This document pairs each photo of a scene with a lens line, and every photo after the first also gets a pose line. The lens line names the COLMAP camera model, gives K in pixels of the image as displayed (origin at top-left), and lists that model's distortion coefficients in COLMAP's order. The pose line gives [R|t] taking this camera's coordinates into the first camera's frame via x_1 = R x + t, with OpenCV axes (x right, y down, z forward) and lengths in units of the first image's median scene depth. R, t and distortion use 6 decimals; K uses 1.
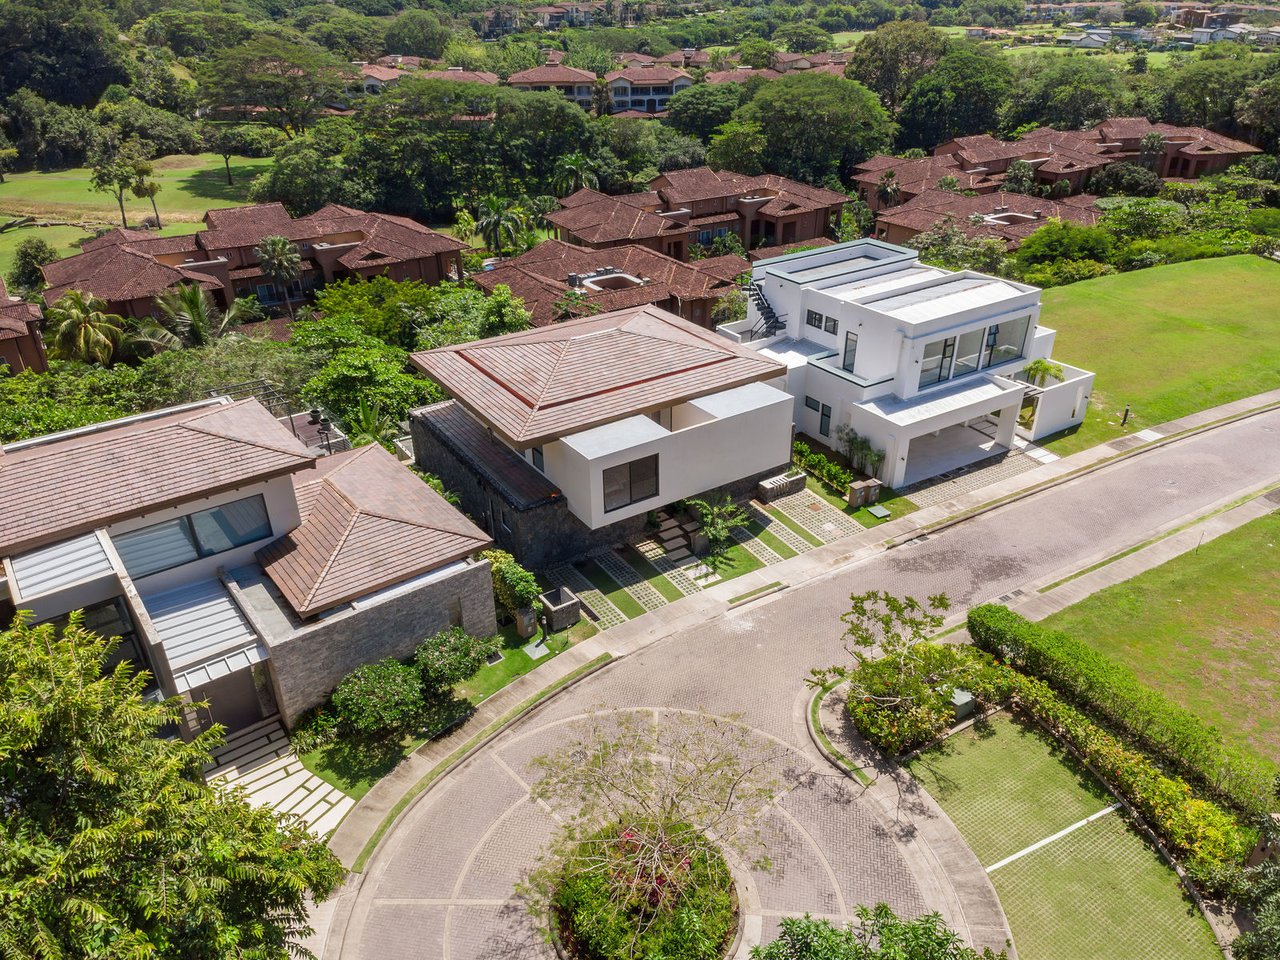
lens RADIAL K [[886.6, 0, 638.3], [0, 886.6, 483.1], [0, 0, 1]] dist [0.253595, -0.277720]
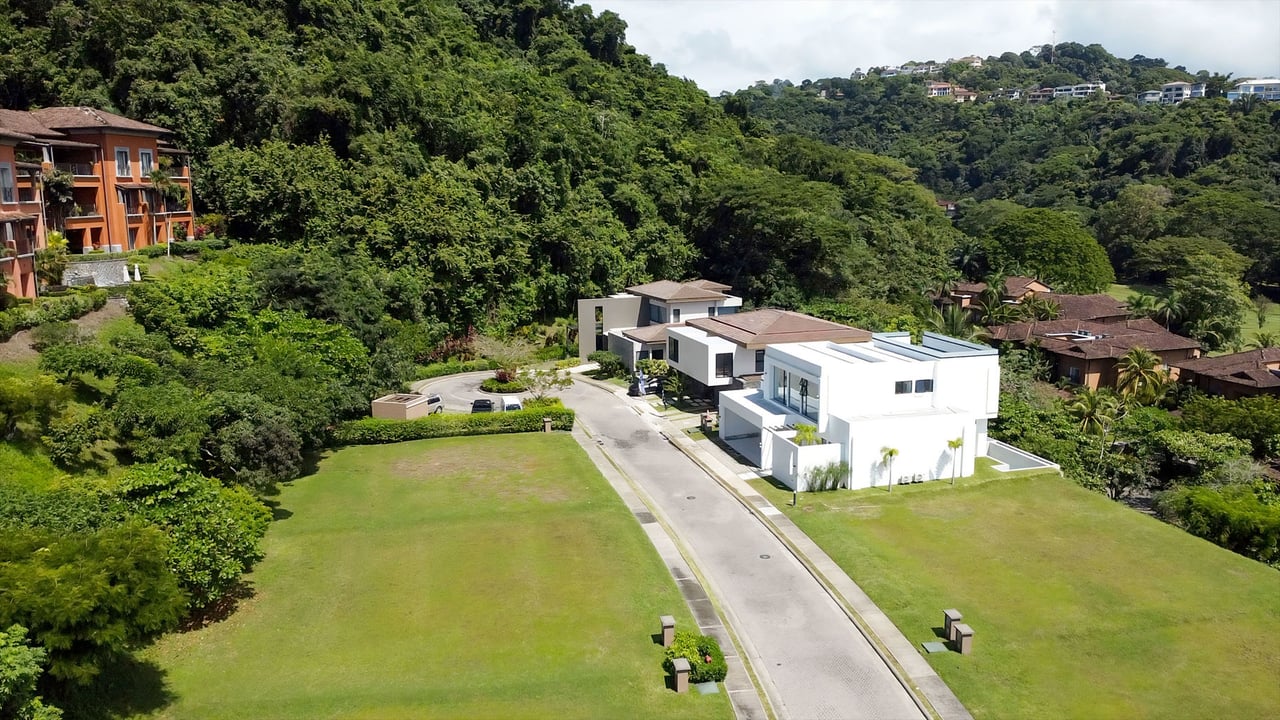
lens RADIAL K [[965.3, 0, 640.0], [0, 965.3, 360.0], [0, 0, 1]] dist [-0.019817, -0.026264]
pose [[-0.282891, 0.186136, -0.940918, 1.668226], [-0.445255, 0.843398, 0.300713, -0.485254], [0.849541, 0.504017, -0.155712, 0.991952]]
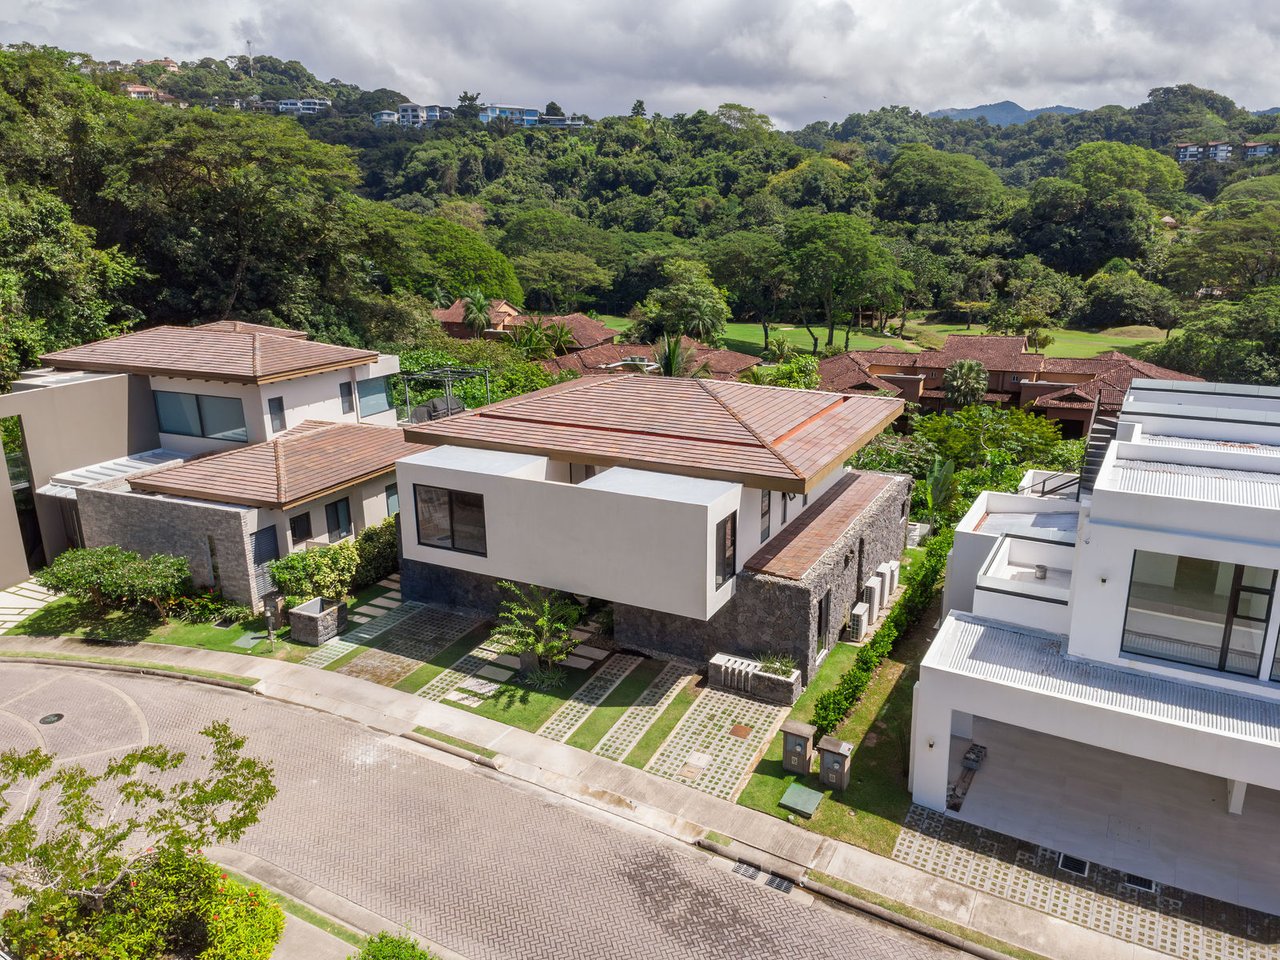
lens RADIAL K [[886.6, 0, 638.3], [0, 886.6, 483.1], [0, 0, 1]] dist [0.253595, -0.277720]
pose [[0.479104, 0.256502, -0.839444, 0.526781], [-0.416569, 0.908234, 0.039769, -0.094287], [0.772612, 0.330633, 0.541989, 0.535616]]
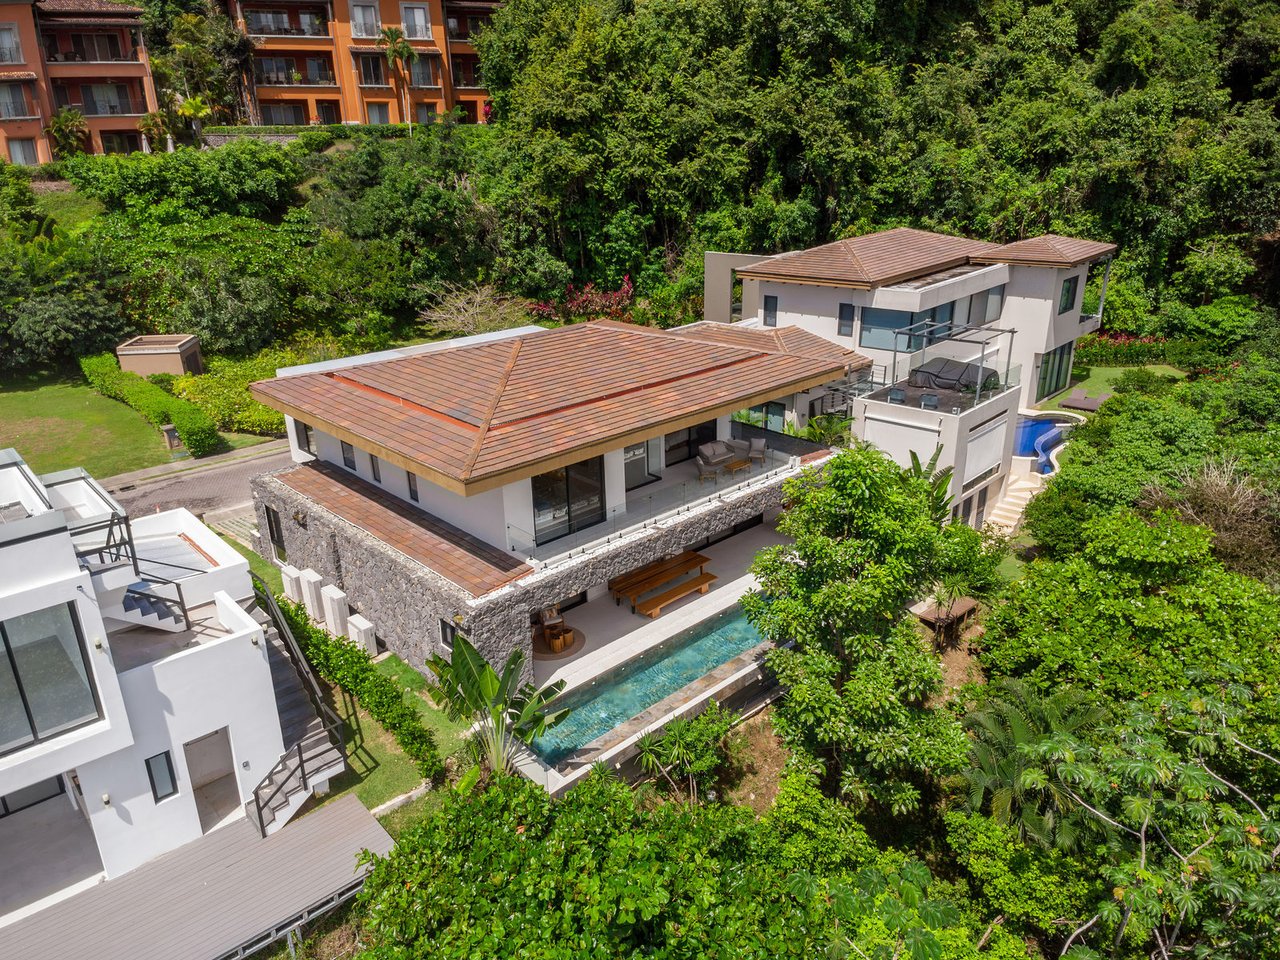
lens RADIAL K [[886.6, 0, 638.3], [0, 886.6, 483.1], [0, 0, 1]] dist [0.253595, -0.277720]
pose [[-0.985036, 0.093260, -0.144937, -0.009163], [-0.049825, 0.650949, 0.757485, -0.513774], [0.164990, 0.753371, -0.636561, 1.328309]]
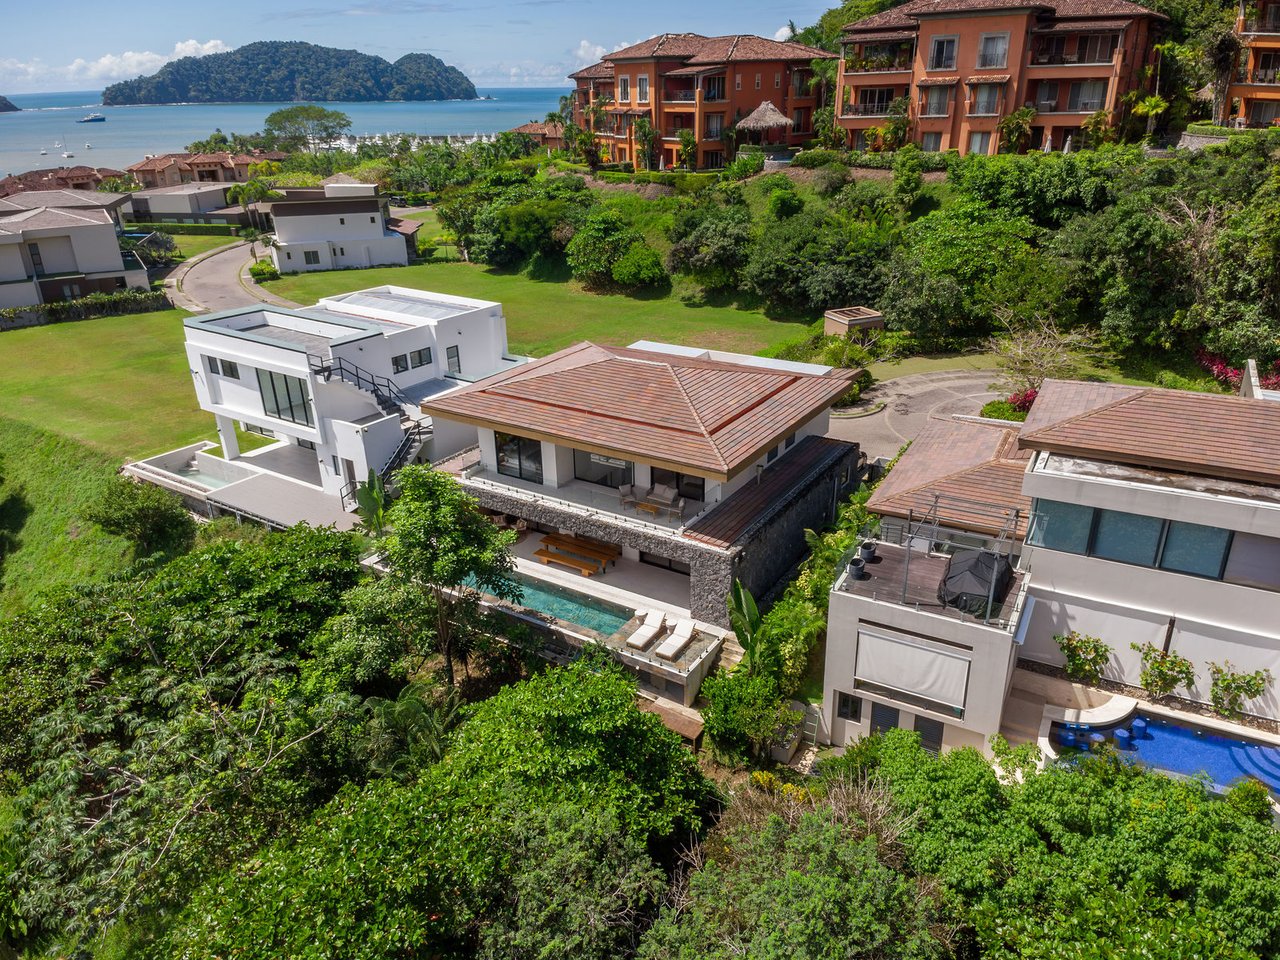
lens RADIAL K [[881.1, 0, 638.8], [0, 881.1, 496.9], [0, 0, 1]] dist [0.240369, -0.260249]
pose [[-0.417502, -0.360213, 0.834229, -0.719635], [0.449363, 0.716108, 0.534099, -0.464972], [-0.789788, 0.597859, -0.137111, 1.060647]]
